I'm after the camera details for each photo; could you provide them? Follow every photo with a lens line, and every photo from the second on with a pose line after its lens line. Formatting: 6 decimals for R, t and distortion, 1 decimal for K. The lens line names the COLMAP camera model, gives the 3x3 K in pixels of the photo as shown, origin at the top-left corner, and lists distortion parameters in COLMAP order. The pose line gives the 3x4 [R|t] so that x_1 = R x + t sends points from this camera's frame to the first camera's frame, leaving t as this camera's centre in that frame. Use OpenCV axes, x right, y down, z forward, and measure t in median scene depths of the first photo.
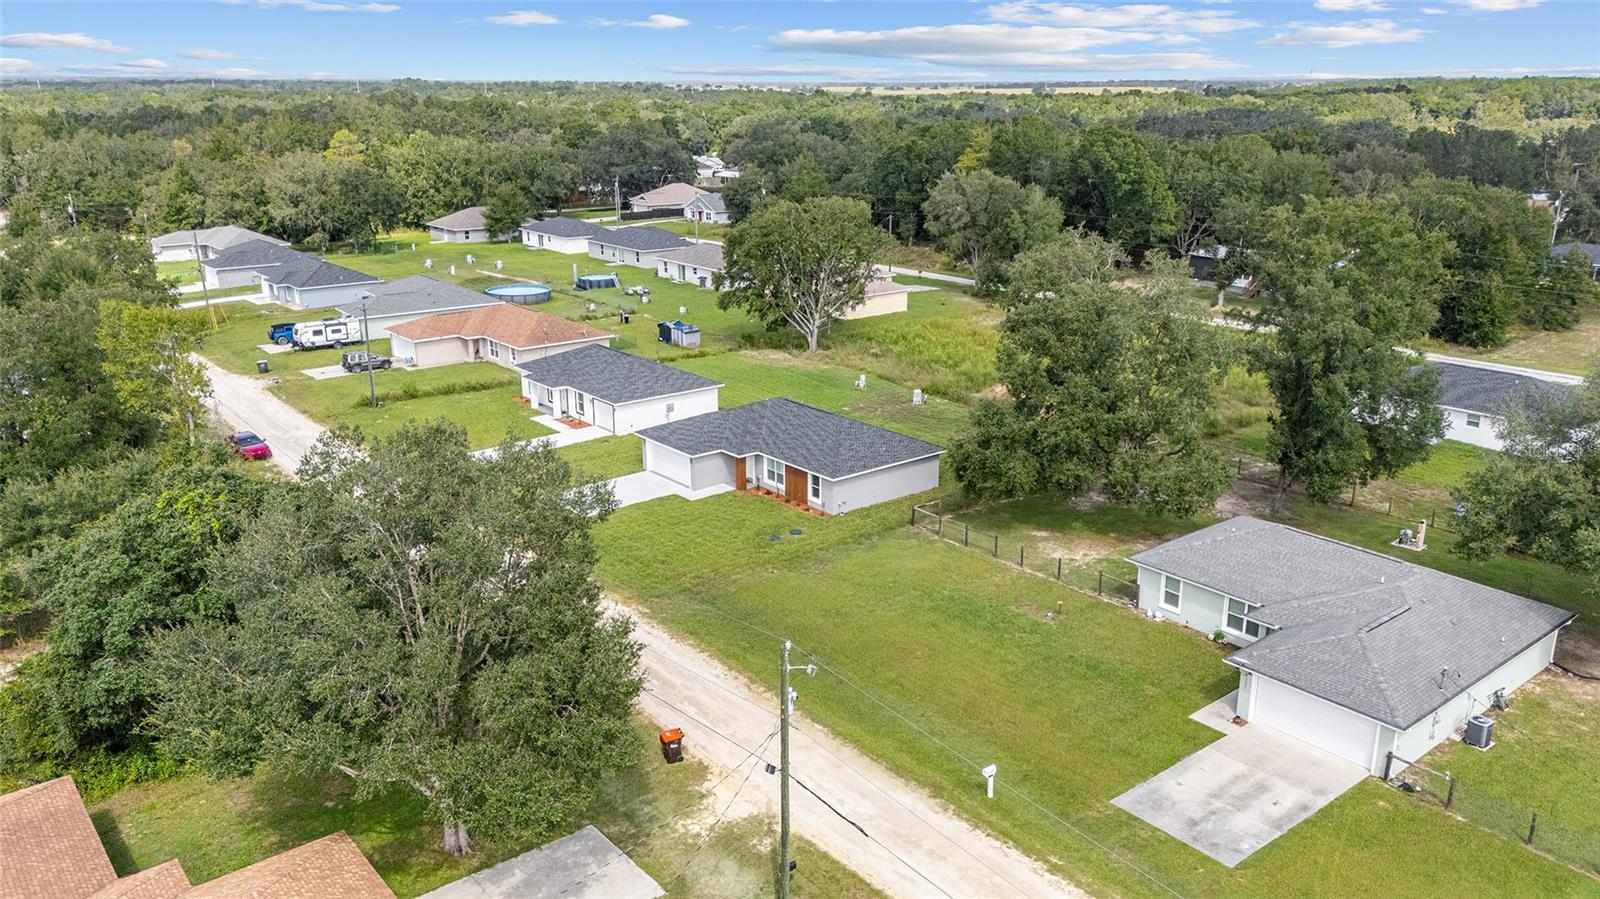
lens RADIAL K [[1206.8, 0, 796.7], [0, 1206.8, 457.3], [0, 0, 1]] dist [0.051550, -0.001332]
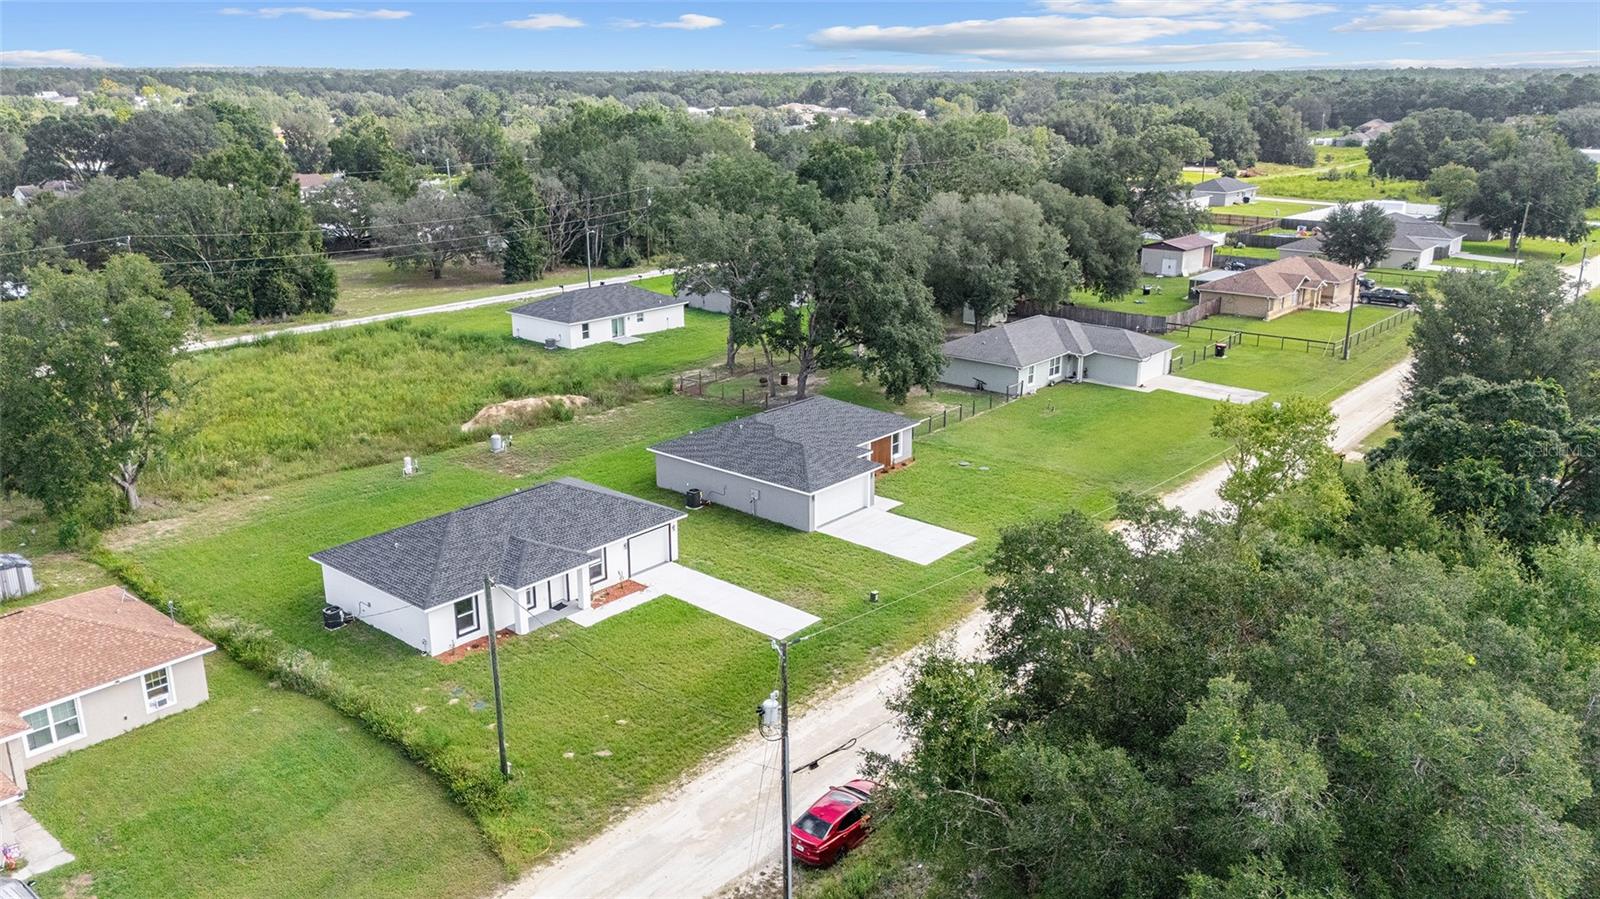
lens RADIAL K [[1206.8, 0, 799.5], [0, 1206.8, 443.7], [0, 0, 1]] dist [0.051550, -0.001332]
pose [[-0.160413, -0.286559, 0.944538, -0.979842], [0.305273, 0.895610, 0.323560, -0.348367], [-0.938657, 0.340245, -0.056189, 1.107739]]
